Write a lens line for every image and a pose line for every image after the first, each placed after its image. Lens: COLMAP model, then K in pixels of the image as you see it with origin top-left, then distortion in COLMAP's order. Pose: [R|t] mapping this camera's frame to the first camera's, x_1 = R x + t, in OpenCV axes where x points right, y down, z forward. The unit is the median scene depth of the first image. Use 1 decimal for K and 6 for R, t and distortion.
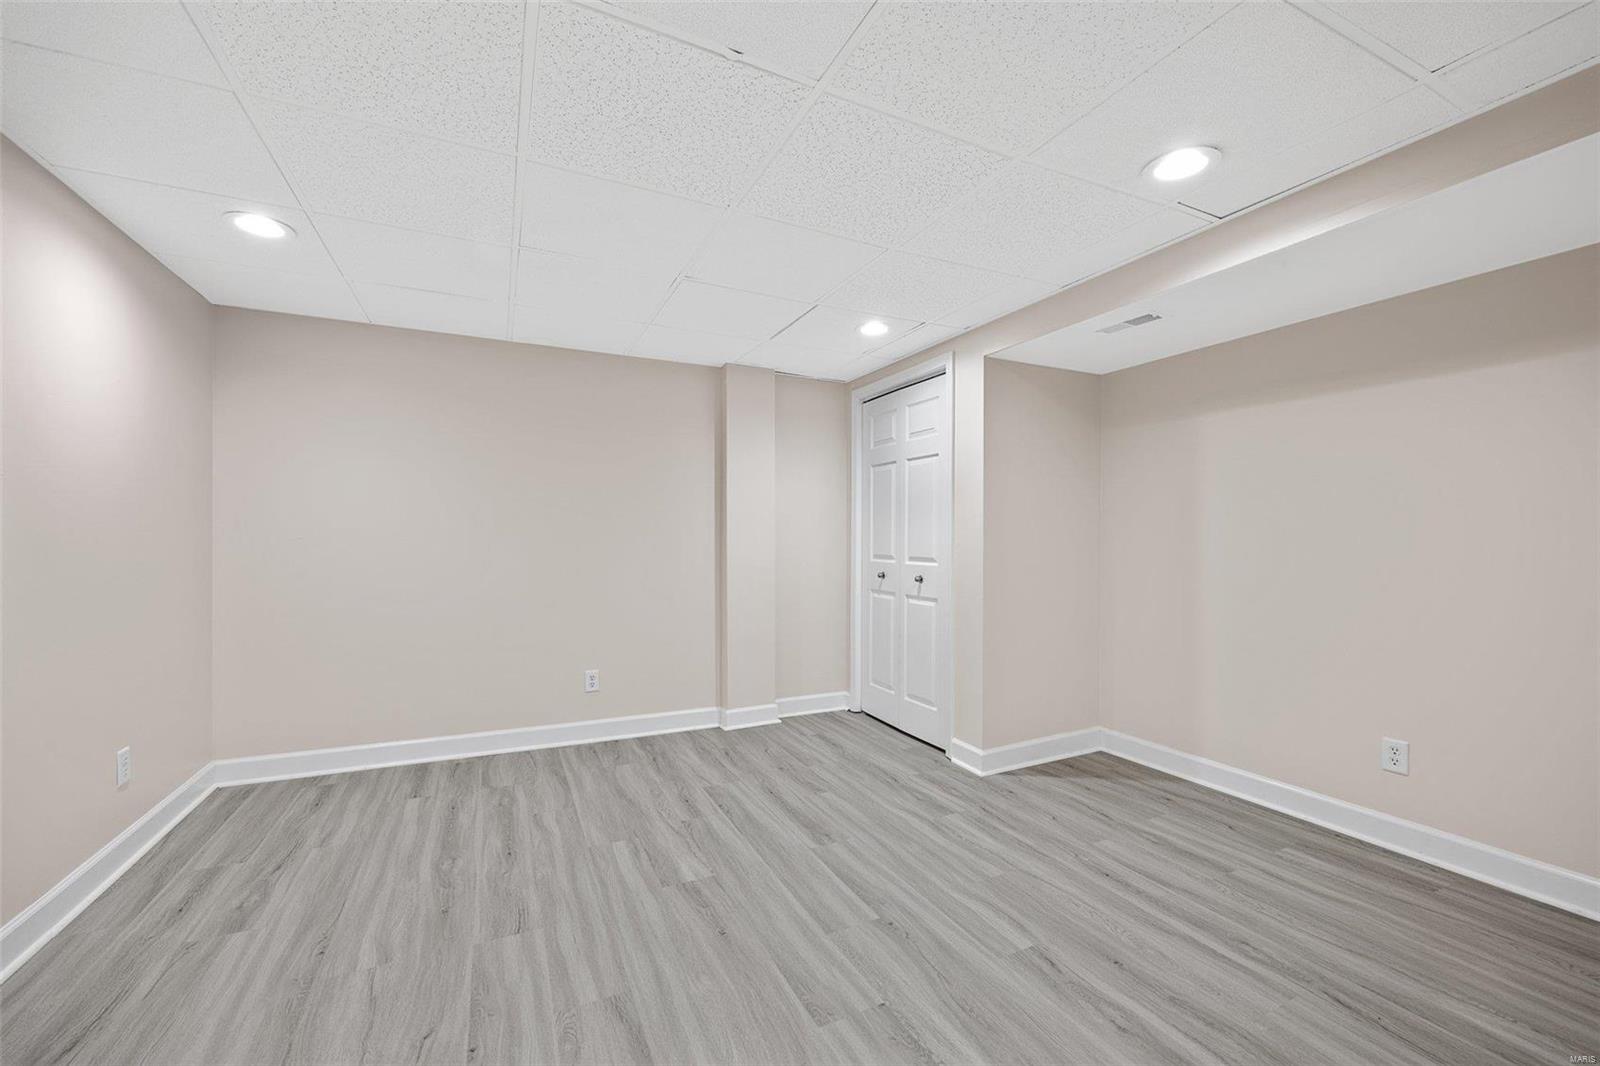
lens RADIAL K [[648.4, 0, 799.5], [0, 648.4, 526.0], [0, 0, 1]] dist [-0.001128, 0.000091]
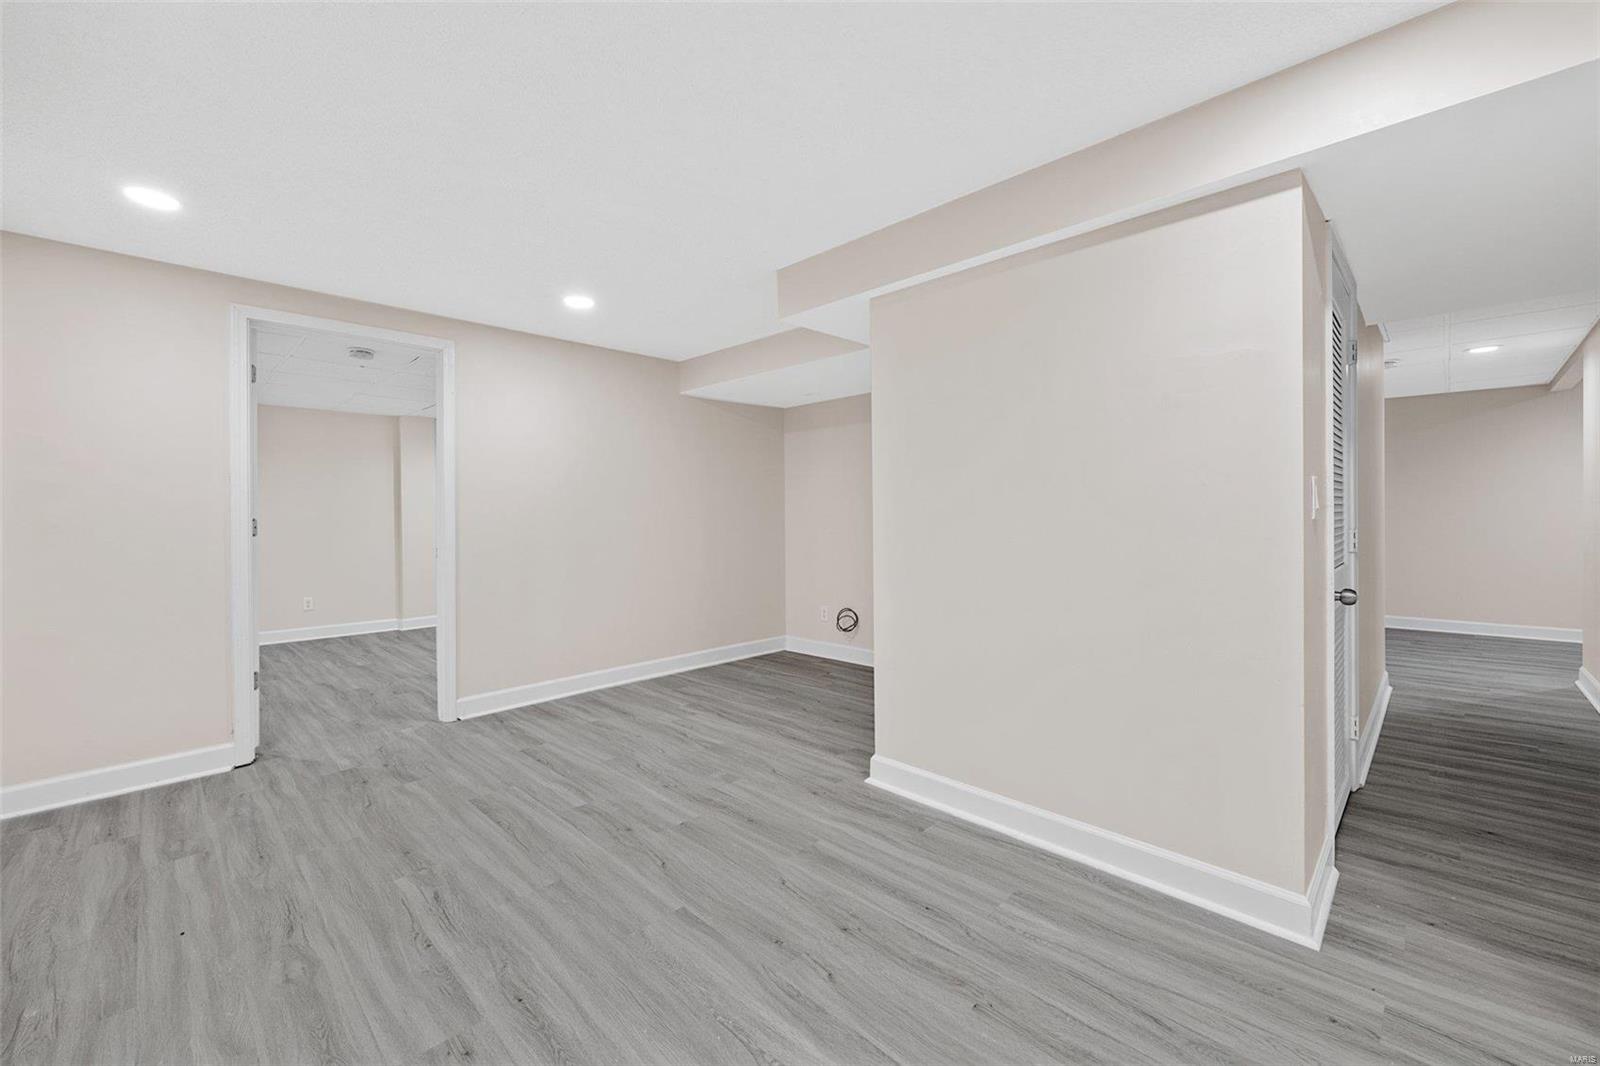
lens RADIAL K [[648.4, 0, 799.5], [0, 648.4, 526.0], [0, 0, 1]] dist [-0.001128, 0.000091]
pose [[0.939836, -0.010868, 0.341452, 0.449423], [-0.000298, 0.999467, 0.032630, -0.027805], [-0.341625, -0.030769, 0.939333, -1.482658]]
